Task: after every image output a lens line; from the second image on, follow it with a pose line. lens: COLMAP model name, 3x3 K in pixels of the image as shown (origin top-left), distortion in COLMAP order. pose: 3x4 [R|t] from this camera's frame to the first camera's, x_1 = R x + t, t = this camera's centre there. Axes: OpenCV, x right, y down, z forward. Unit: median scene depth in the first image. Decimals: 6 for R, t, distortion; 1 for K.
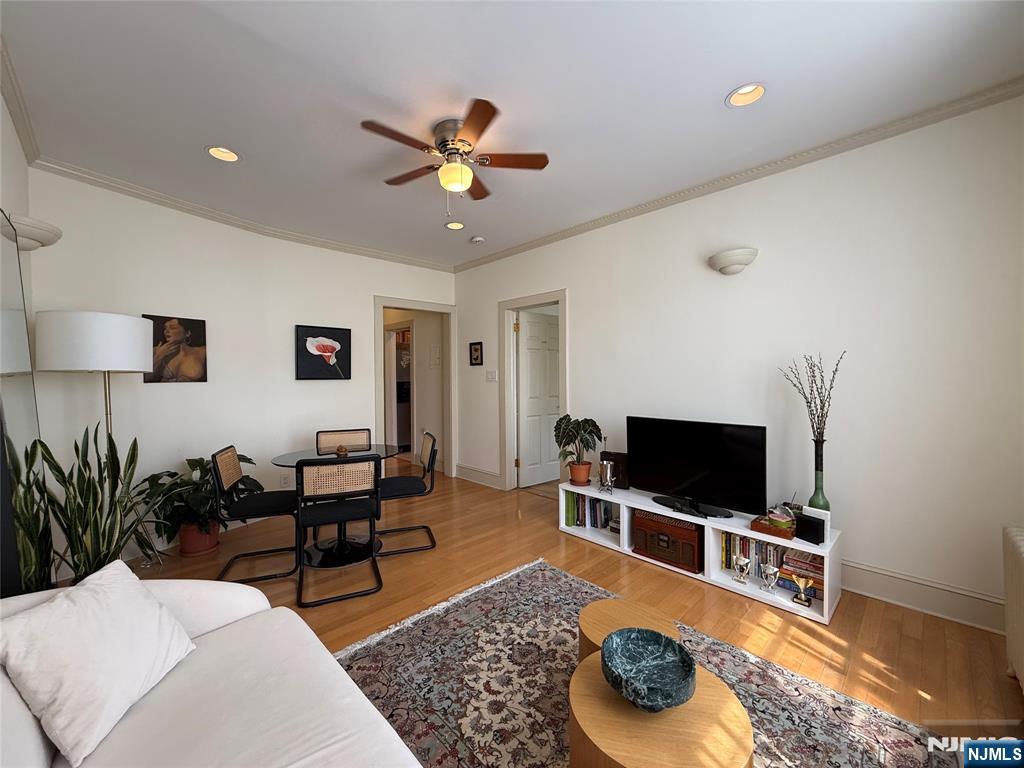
lens RADIAL K [[407.3, 0, 510.2], [0, 407.3, 382.1], [0, 0, 1]] dist [-0.000960, 0.000379]
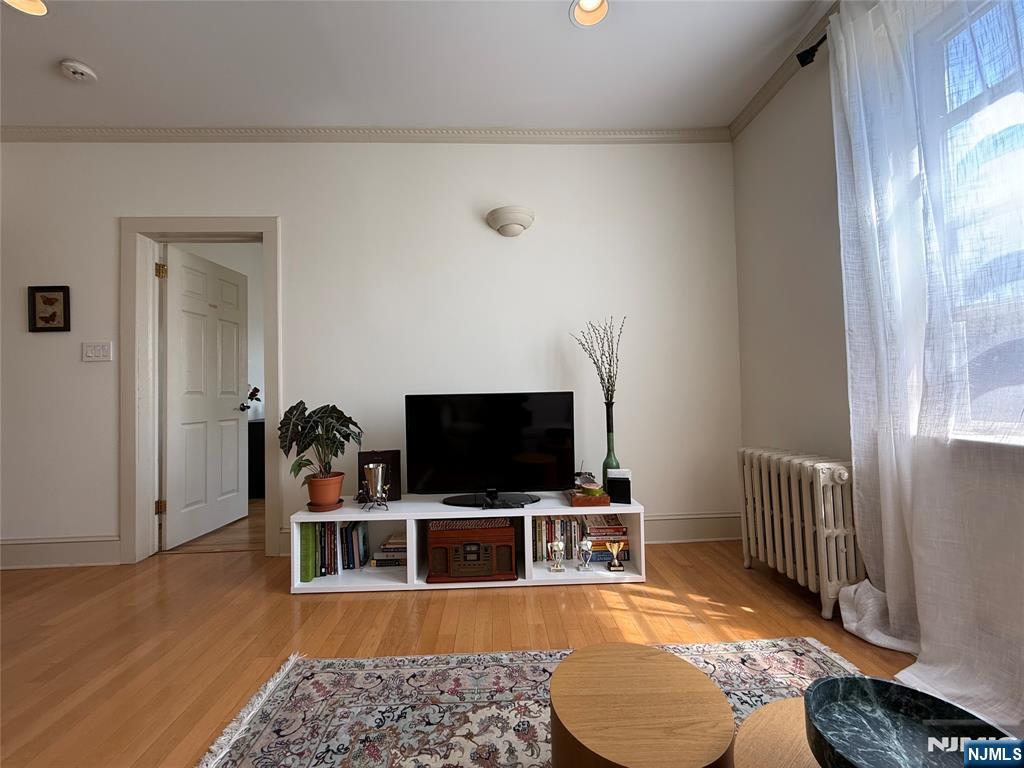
lens RADIAL K [[407.3, 0, 510.2], [0, 407.3, 382.1], [0, 0, 1]] dist [-0.000960, 0.000379]
pose [[0.663170, 0.014500, 0.748328, -0.133138], [0.029508, 0.998529, -0.045498, 0.101572], [-0.747887, 0.052255, 0.661767, 0.393733]]
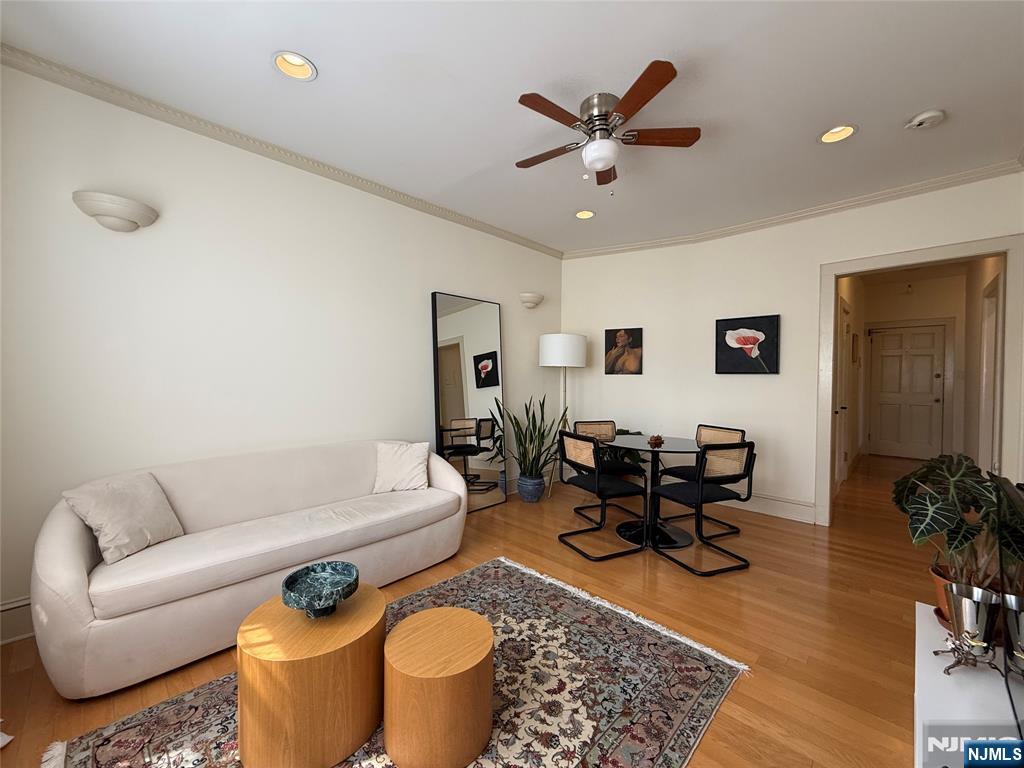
lens RADIAL K [[407.3, 0, 510.2], [0, 407.3, 382.1], [0, 0, 1]] dist [-0.000960, 0.000379]
pose [[0.034938, 0.021321, -0.999162, 0.625465], [-0.022035, 0.999546, 0.020558, 0.007225], [0.999147, 0.021298, 0.035392, 0.591533]]
